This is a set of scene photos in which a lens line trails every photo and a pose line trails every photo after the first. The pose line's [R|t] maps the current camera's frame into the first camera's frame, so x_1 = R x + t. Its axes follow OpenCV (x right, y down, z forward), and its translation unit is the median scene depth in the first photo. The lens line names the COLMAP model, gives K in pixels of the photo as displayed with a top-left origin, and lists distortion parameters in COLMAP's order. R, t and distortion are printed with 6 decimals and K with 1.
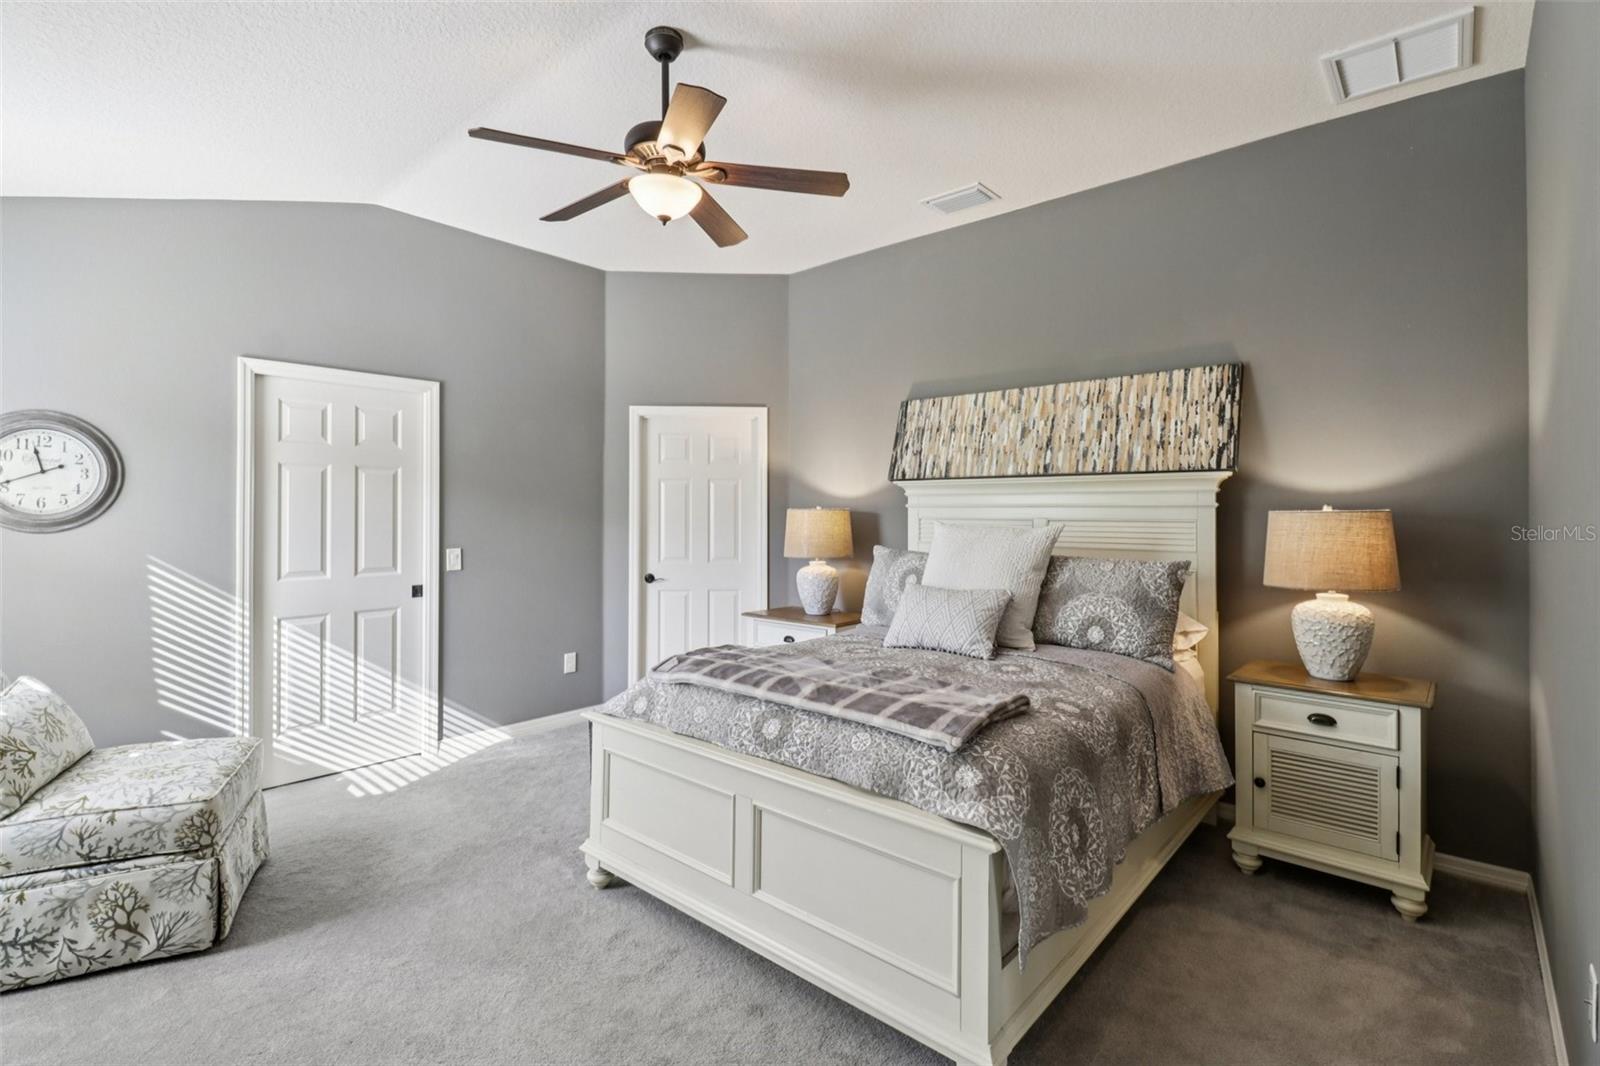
lens RADIAL K [[701.5, 0, 749.4], [0, 701.5, 514.7], [0, 0, 1]] dist [0.000275, -0.000025]
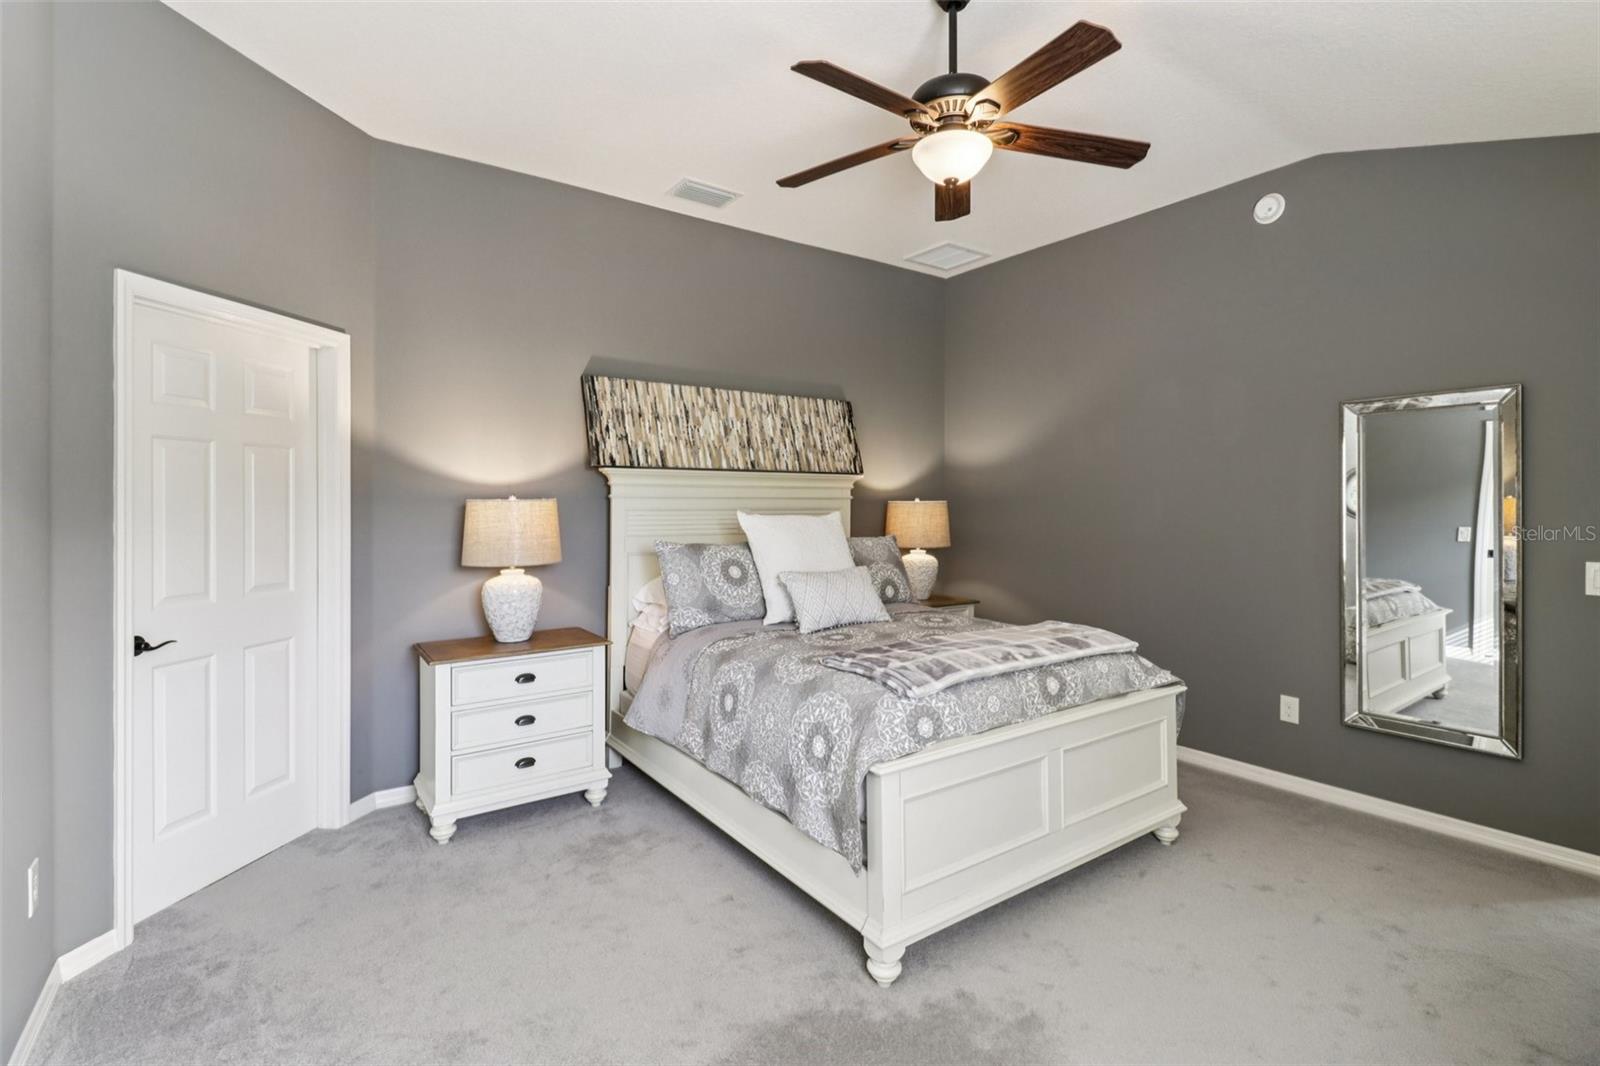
lens RADIAL K [[743.1, 0, 798.0], [0, 743.1, 506.8], [0, 0, 1]] dist [0.017456, -0.009928]
pose [[0.227272, -0.009189, 0.973788, -0.710067], [0.003223, 0.999957, 0.008683, -0.006803], [-0.973826, 0.001165, 0.227292, 0.617486]]
